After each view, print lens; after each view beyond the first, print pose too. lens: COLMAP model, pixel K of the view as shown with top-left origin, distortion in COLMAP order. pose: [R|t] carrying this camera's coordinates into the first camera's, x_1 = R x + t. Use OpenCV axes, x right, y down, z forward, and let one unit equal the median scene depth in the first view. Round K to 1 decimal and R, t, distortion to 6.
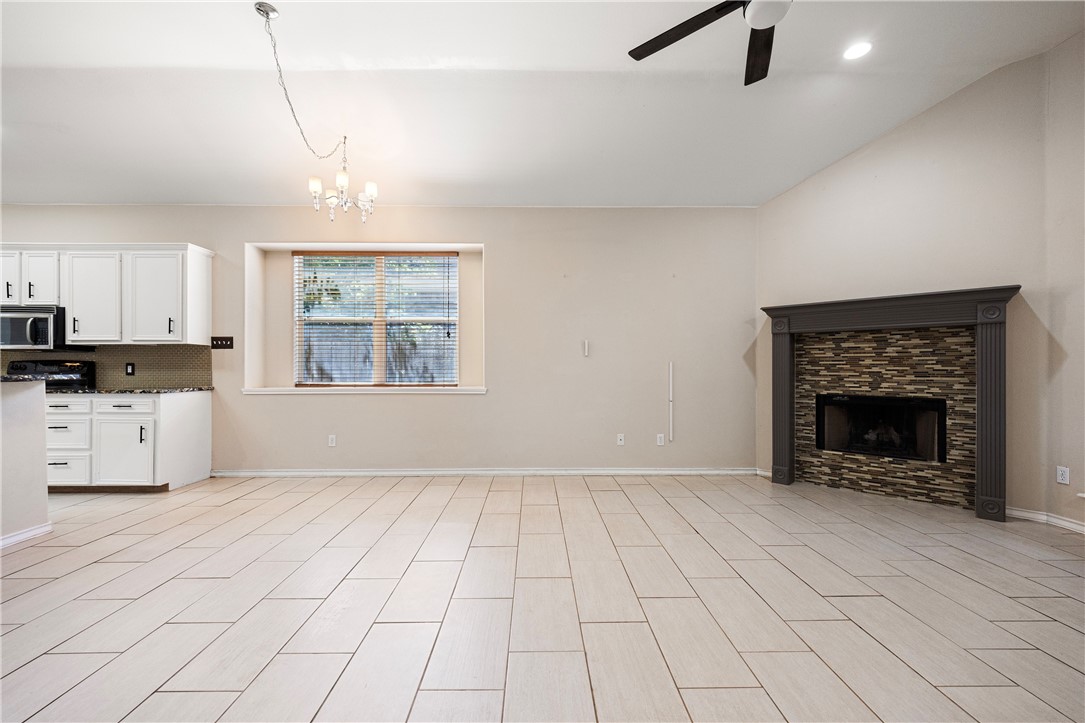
lens RADIAL K [[435.1, 0, 539.5], [0, 435.1, 369.1], [0, 0, 1]] dist [0.001339, 0.000027]
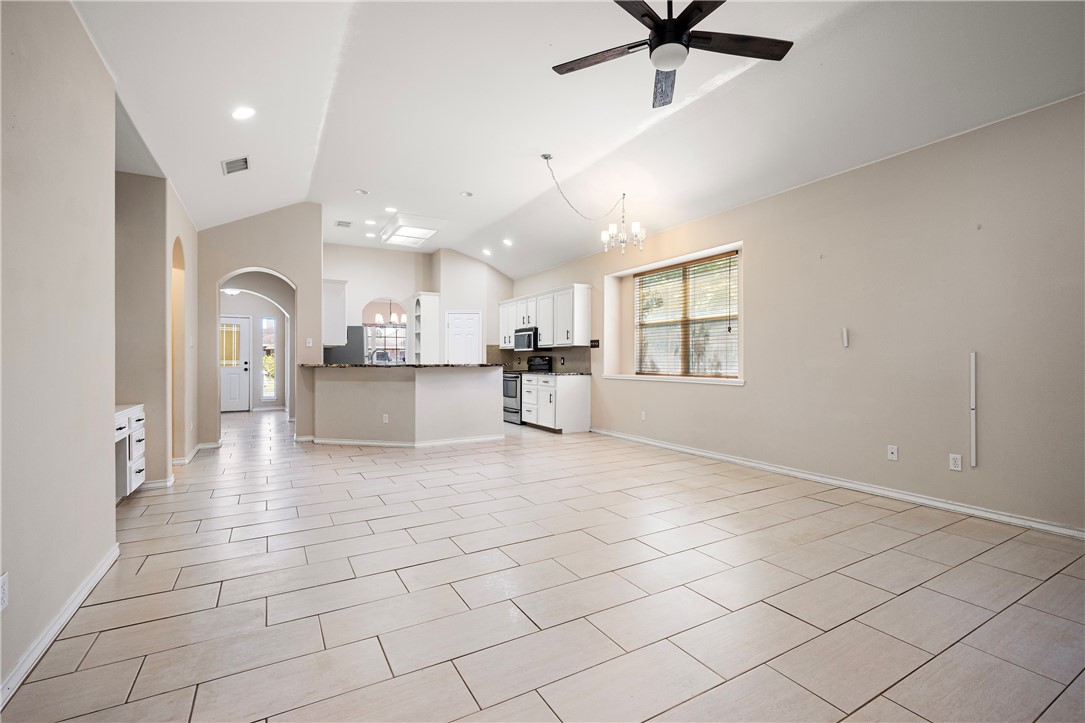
lens RADIAL K [[481.1, 0, 543.7], [0, 481.1, 361.3], [0, 0, 1]] dist [0.003522, 0.000083]
pose [[0.484216, 0.002621, -0.874944, 0.660627], [-0.002717, 0.999995, 0.001492, -0.001783], [0.874944, 0.001655, 0.484221, 0.033037]]
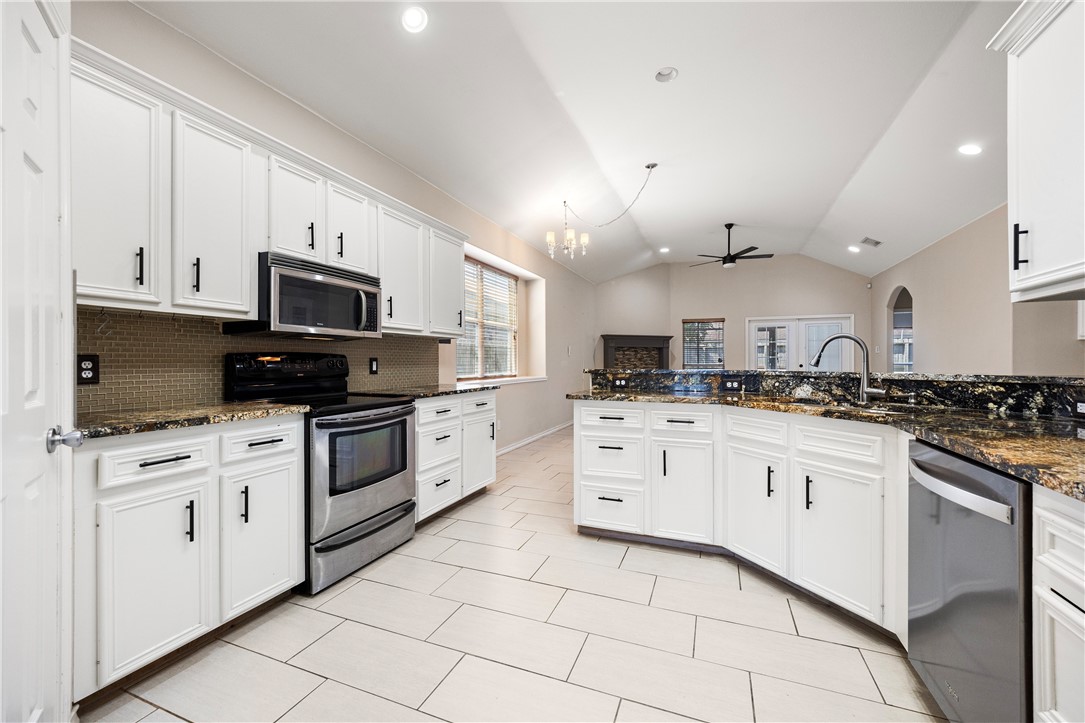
lens RADIAL K [[435.1, 0, 549.1], [0, 435.1, 358.4], [0, 0, 1]] dist [0.001339, 0.000027]
pose [[0.373521, 0.005809, 0.927604, -1.534567], [0.007633, 0.999927, -0.009336, -0.003974], [-0.927590, 0.010568, 0.373449, 0.441561]]
